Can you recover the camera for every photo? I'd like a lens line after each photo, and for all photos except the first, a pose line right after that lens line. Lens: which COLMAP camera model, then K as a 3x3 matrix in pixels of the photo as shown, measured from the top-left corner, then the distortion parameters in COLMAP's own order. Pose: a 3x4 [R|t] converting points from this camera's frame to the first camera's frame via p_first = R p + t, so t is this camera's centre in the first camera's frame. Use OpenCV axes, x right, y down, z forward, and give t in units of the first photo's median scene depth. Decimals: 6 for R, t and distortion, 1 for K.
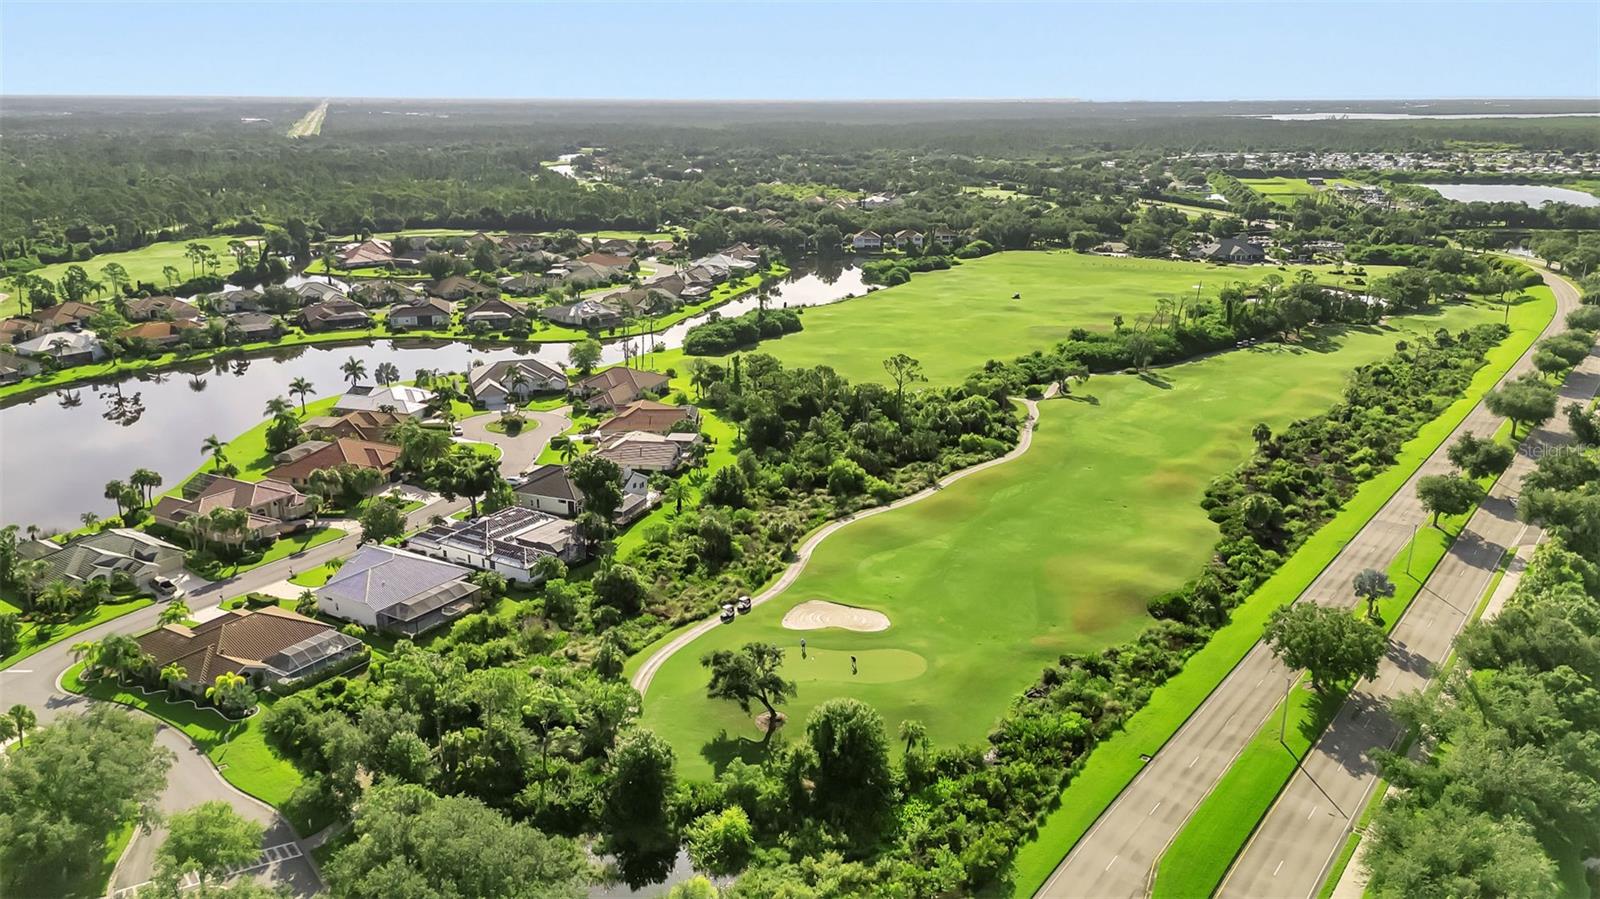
lens RADIAL K [[1178.3, 0, 800.0], [0, 1178.3, 449.5], [0, 0, 1]] dist [0.092687, -0.096561]
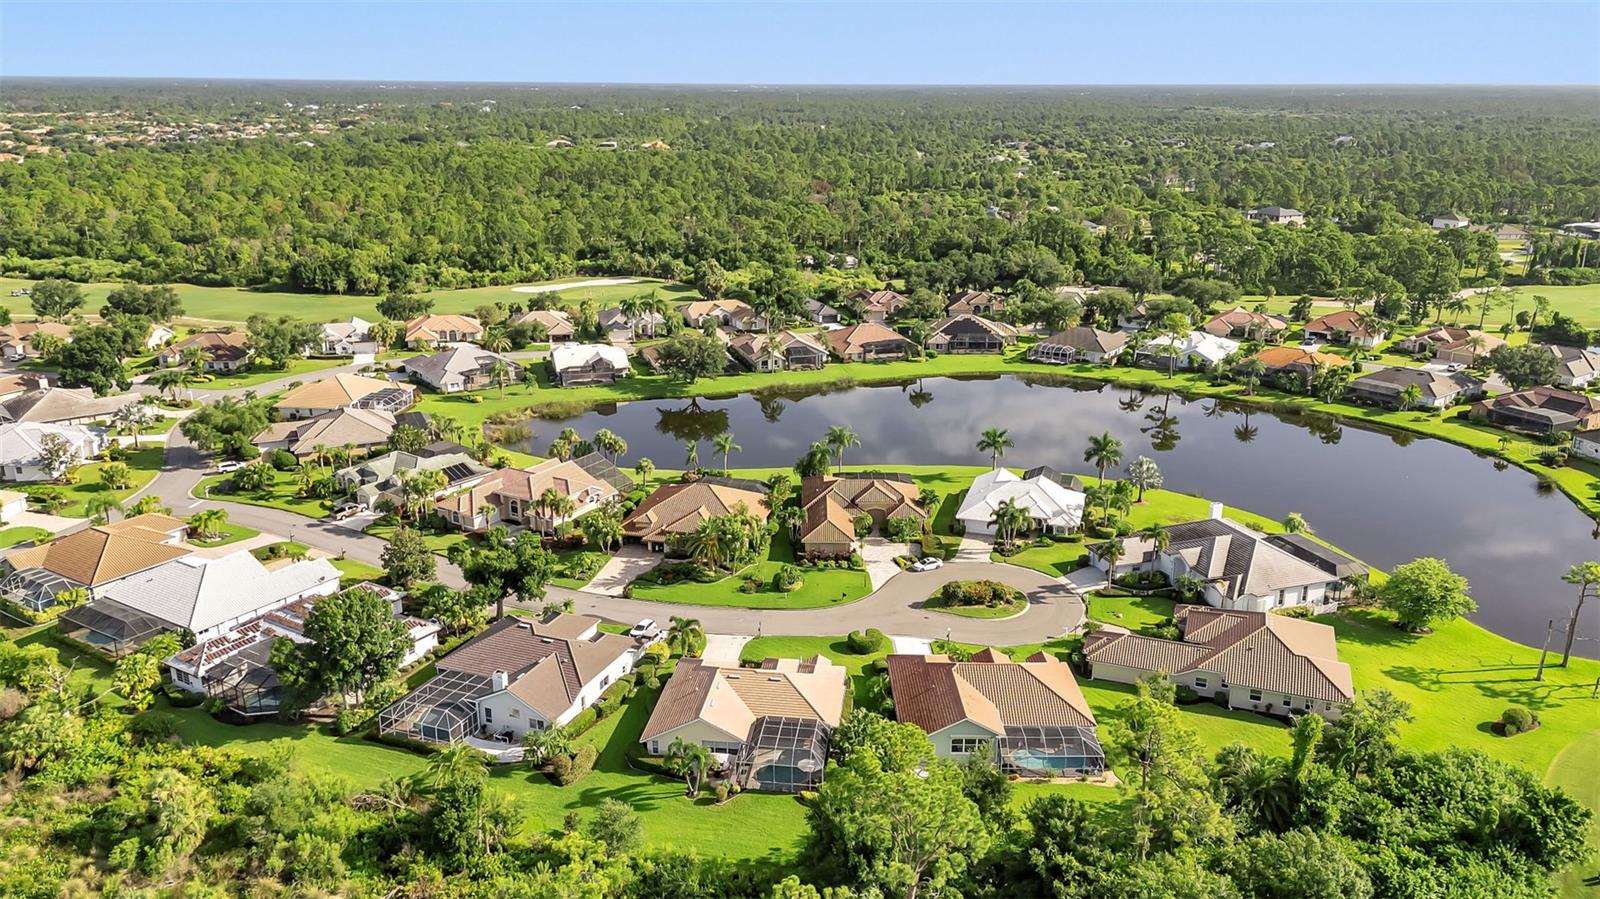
lens RADIAL K [[1179.3, 0, 801.2], [0, 1179.3, 451.9], [0, 0, 1]] dist [0.078312, -0.067983]
pose [[-0.001925, 0.297539, -0.954708, 0.163398], [-0.290654, 0.913326, 0.285229, -0.128868], [0.956826, 0.278038, 0.084723, 0.486805]]
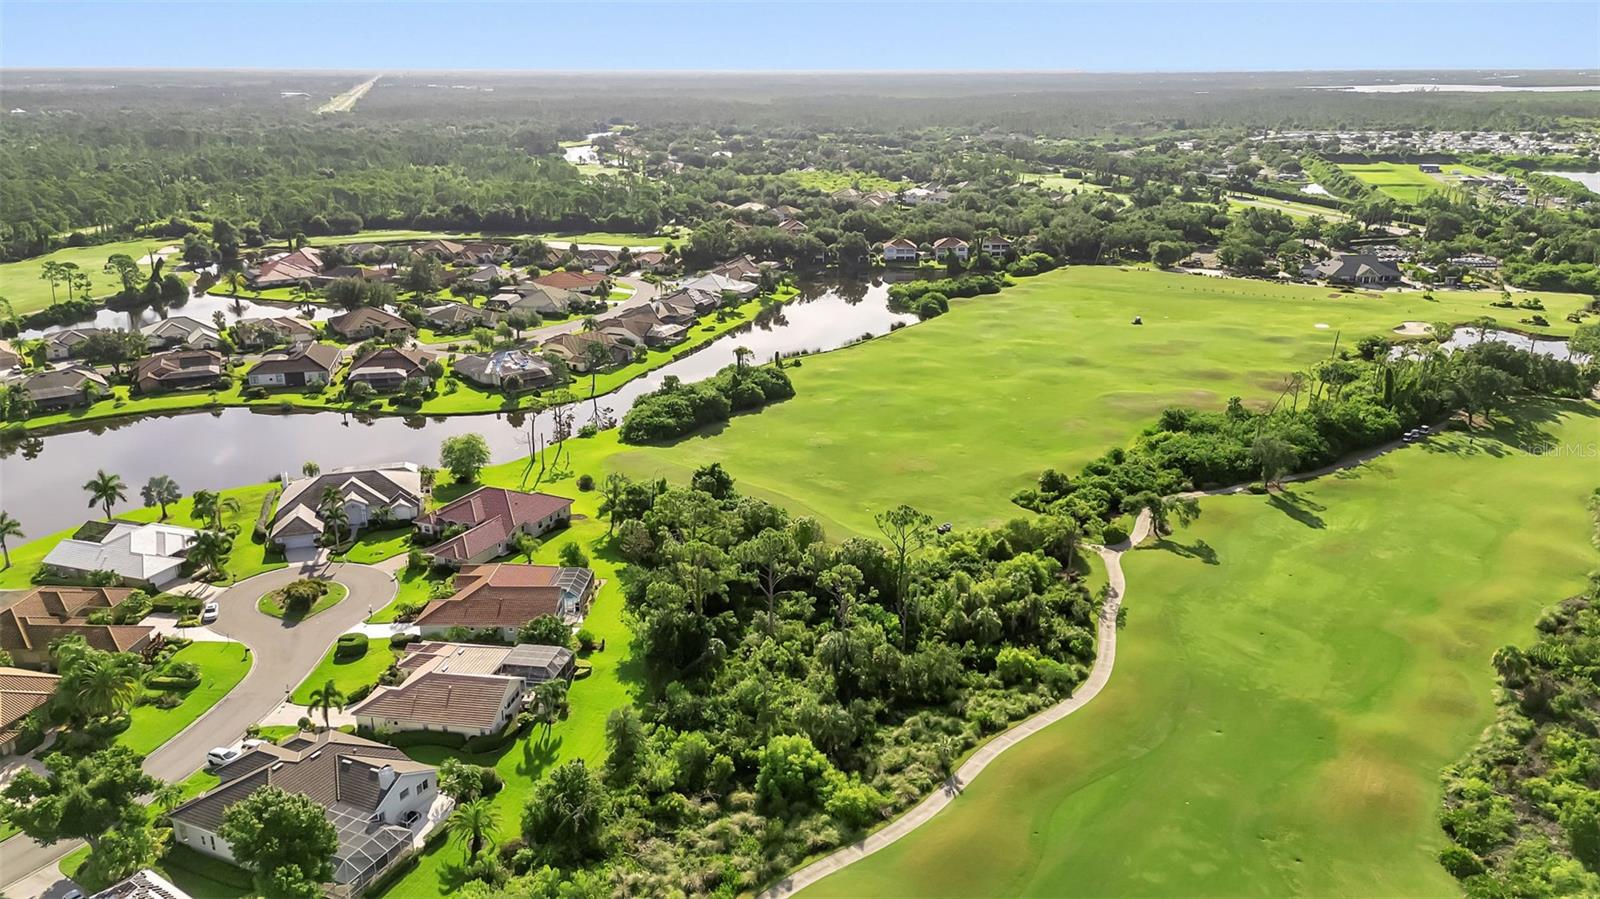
lens RADIAL K [[1179.3, 0, 801.2], [0, 1179.3, 451.9], [0, 0, 1]] dist [0.078312, -0.067983]
pose [[0.998926, 0.013130, -0.044437, 0.032409], [-0.012055, 0.999630, 0.024382, -0.068413], [0.044741, -0.023820, 0.998715, 0.208586]]
